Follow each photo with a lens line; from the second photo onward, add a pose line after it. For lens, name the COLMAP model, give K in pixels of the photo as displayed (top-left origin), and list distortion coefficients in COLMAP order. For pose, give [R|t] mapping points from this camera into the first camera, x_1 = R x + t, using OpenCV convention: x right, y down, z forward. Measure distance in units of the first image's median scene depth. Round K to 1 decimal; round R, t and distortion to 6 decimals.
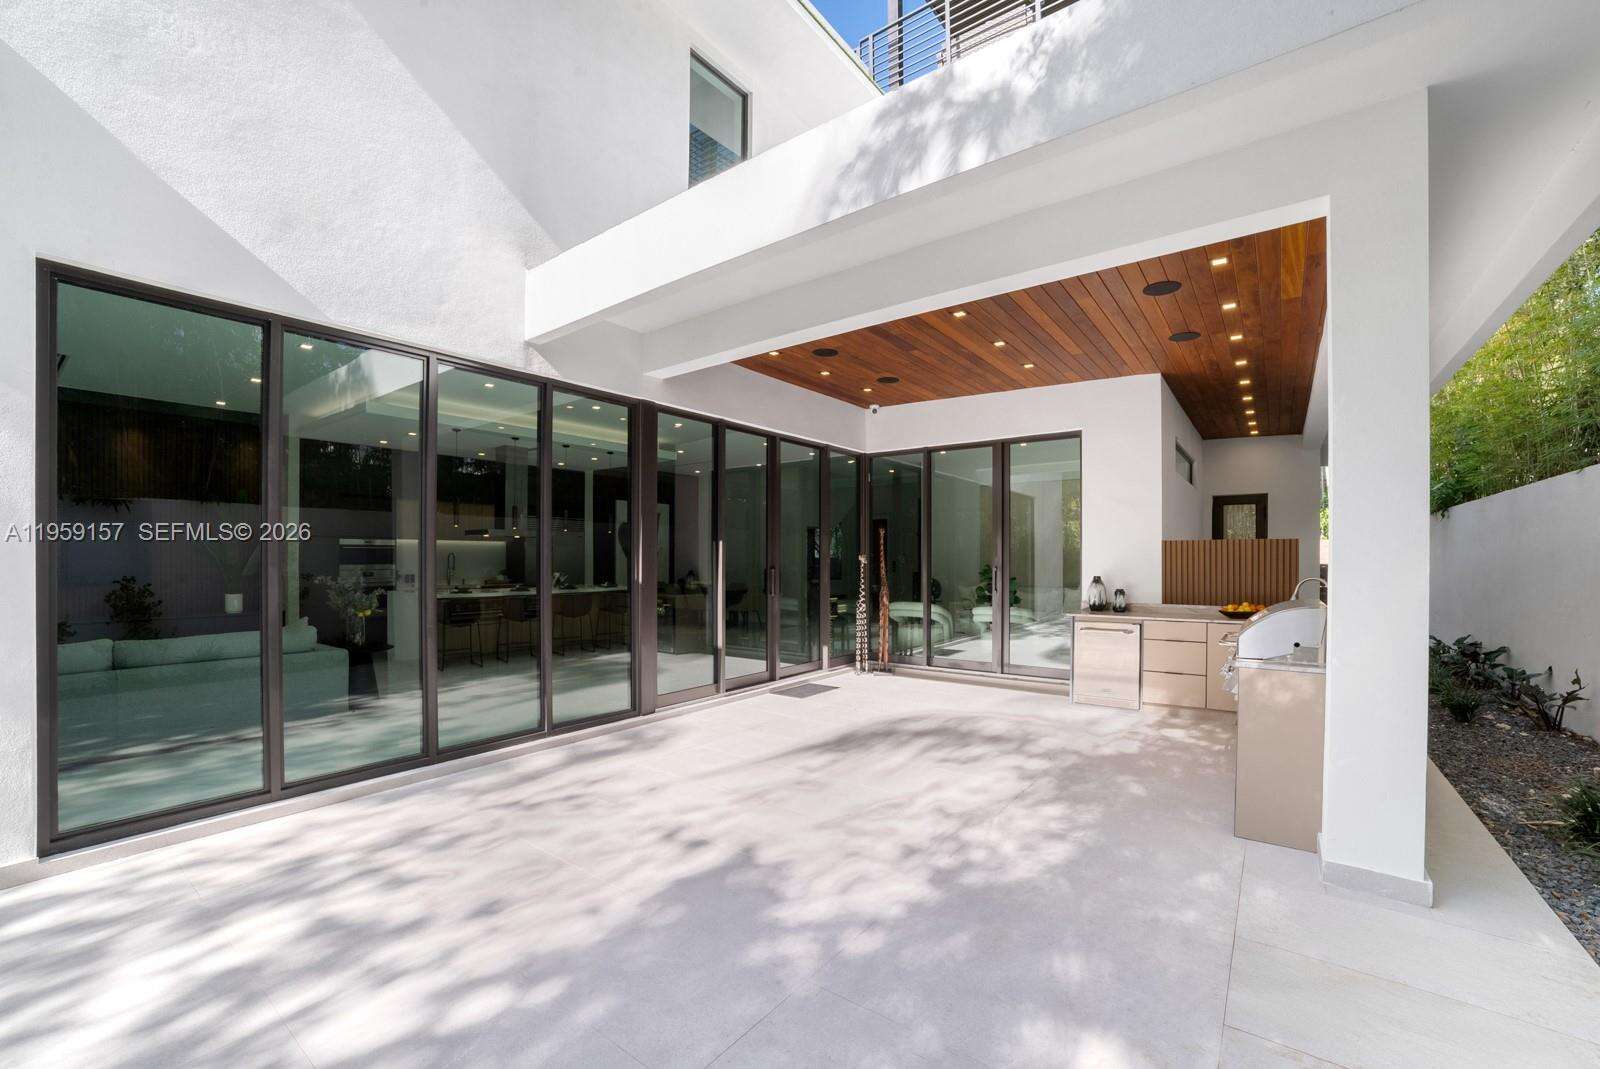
lens RADIAL K [[636.4, 0, 827.1], [0, 636.4, 540.4], [0, 0, 1]] dist [-0.035149, 0.000192]
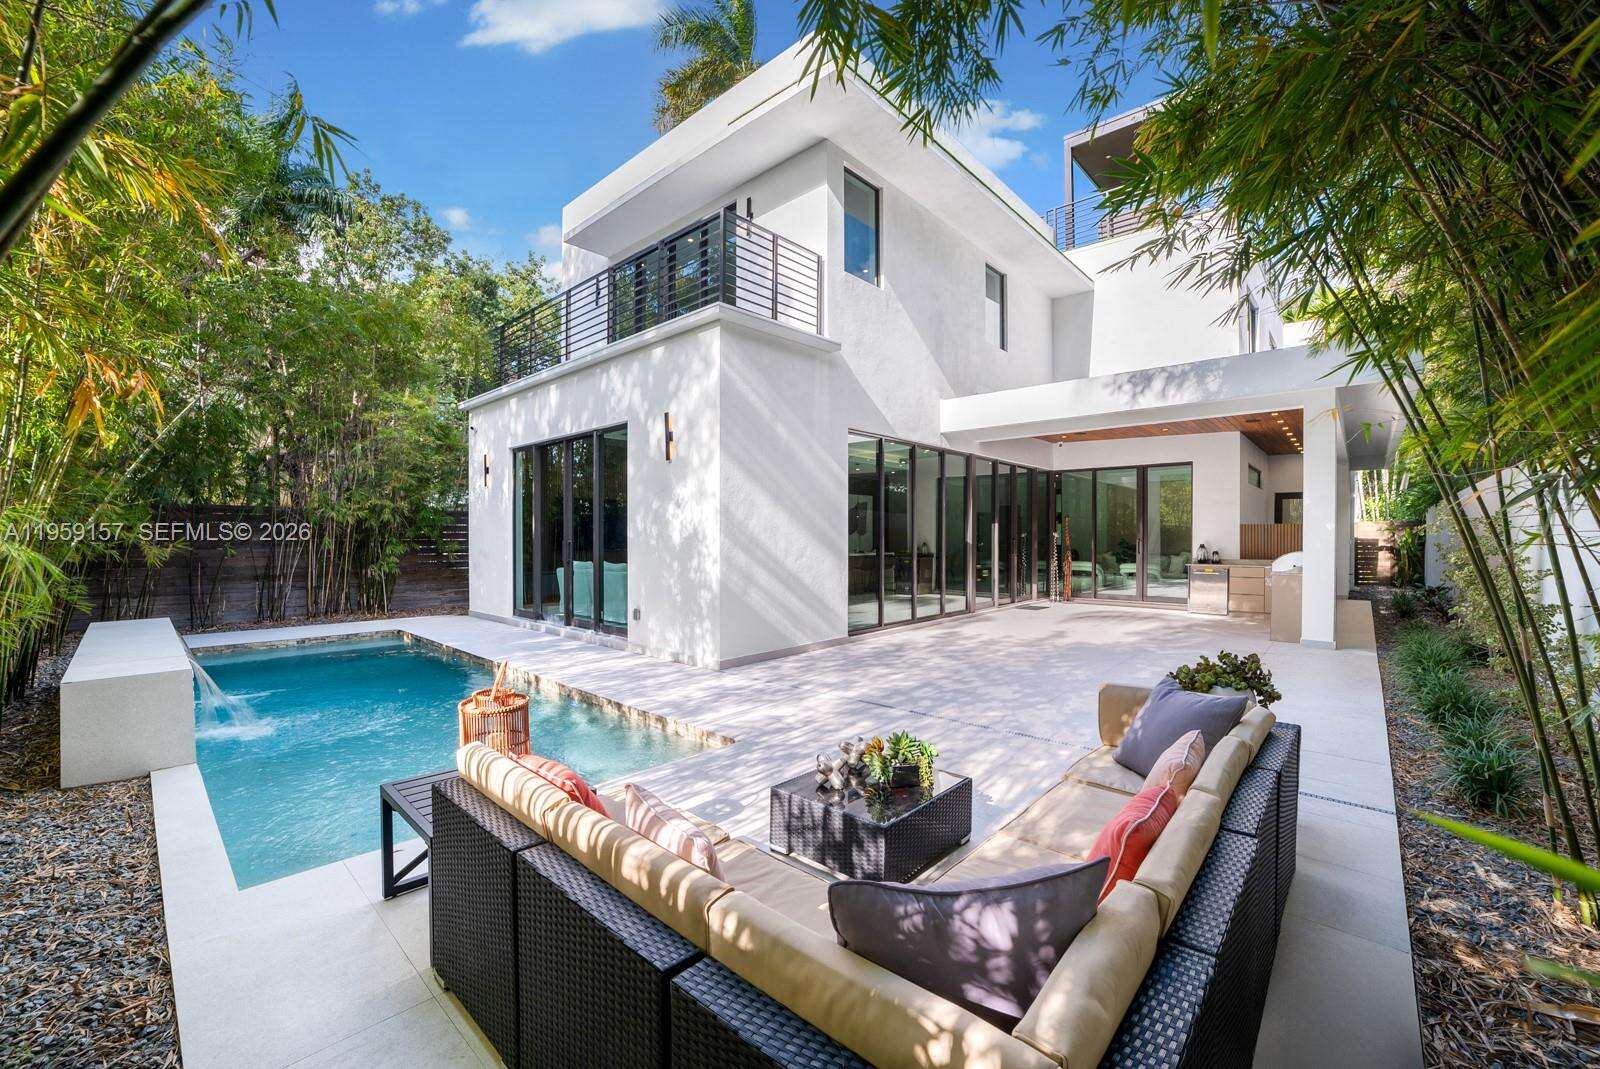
lens RADIAL K [[636.4, 0, 827.1], [0, 636.4, 540.4], [0, 0, 1]] dist [-0.035149, 0.000192]
pose [[0.996309, -0.000609, -0.085838, -0.455333], [0.003007, 0.999609, 0.027815, -0.006003], [0.085787, -0.027970, 0.995921, -0.821126]]
